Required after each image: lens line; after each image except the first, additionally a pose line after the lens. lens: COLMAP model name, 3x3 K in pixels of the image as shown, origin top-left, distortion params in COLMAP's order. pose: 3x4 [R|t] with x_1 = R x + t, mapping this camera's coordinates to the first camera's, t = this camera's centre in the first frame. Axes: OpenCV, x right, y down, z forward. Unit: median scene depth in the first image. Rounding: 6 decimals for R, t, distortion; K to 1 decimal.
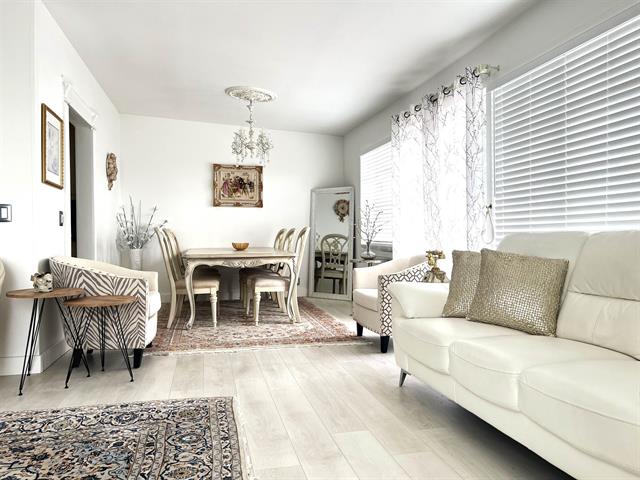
lens RADIAL K [[481.7, 0, 319.5], [0, 481.7, 238.7], [0, 0, 1]] dist [0.066473, -0.073816]
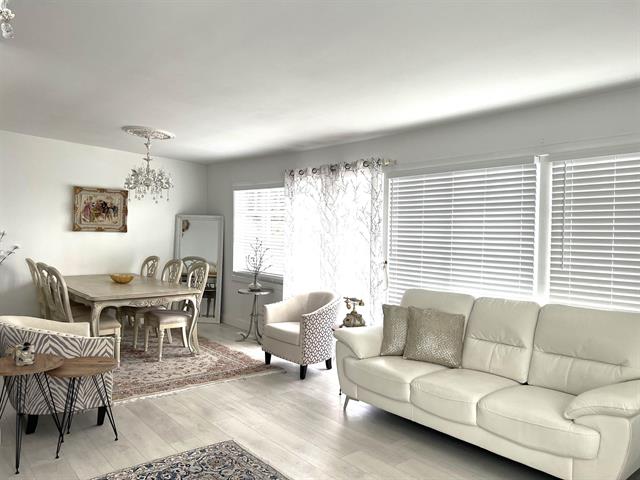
lens RADIAL K [[481.7, 0, 318.0], [0, 481.7, 237.9], [0, 0, 1]] dist [0.066473, -0.073816]
pose [[0.897050, 0.016460, 0.441623, -0.412921], [-0.022601, 0.999707, 0.008648, -0.143630], [-0.441351, -0.017738, 0.897159, -0.115320]]
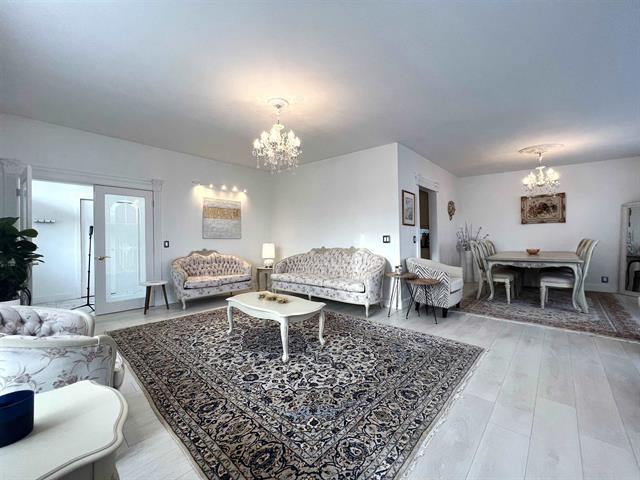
lens RADIAL K [[255.6, 0, 318.8], [0, 255.6, 239.6], [0, 0, 1]] dist [-0.002022, -0.000041]
pose [[0.553929, -0.008578, -0.832520, 0.195017], [0.012755, 0.999917, -0.001816, -0.048822], [0.832466, -0.009613, 0.553992, 0.022322]]
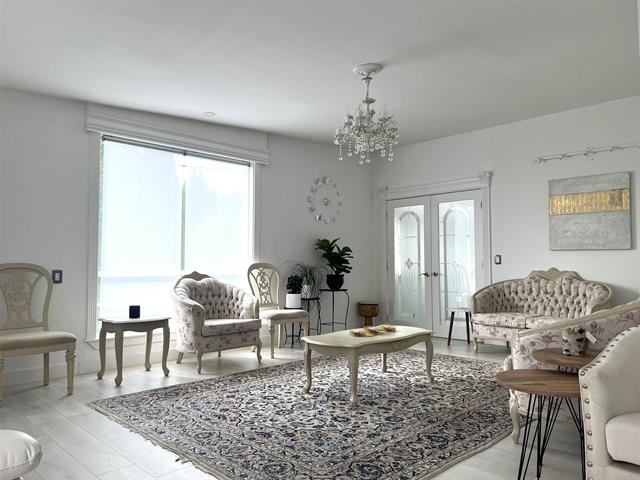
lens RADIAL K [[481.7, 0, 319.8], [0, 481.7, 237.2], [0, 0, 1]] dist [0.066473, -0.073816]
pose [[-0.853718, -0.020476, -0.520333, 0.140636], [0.009329, 0.998465, -0.054598, -0.029304], [0.520652, -0.051466, -0.852216, 1.254114]]
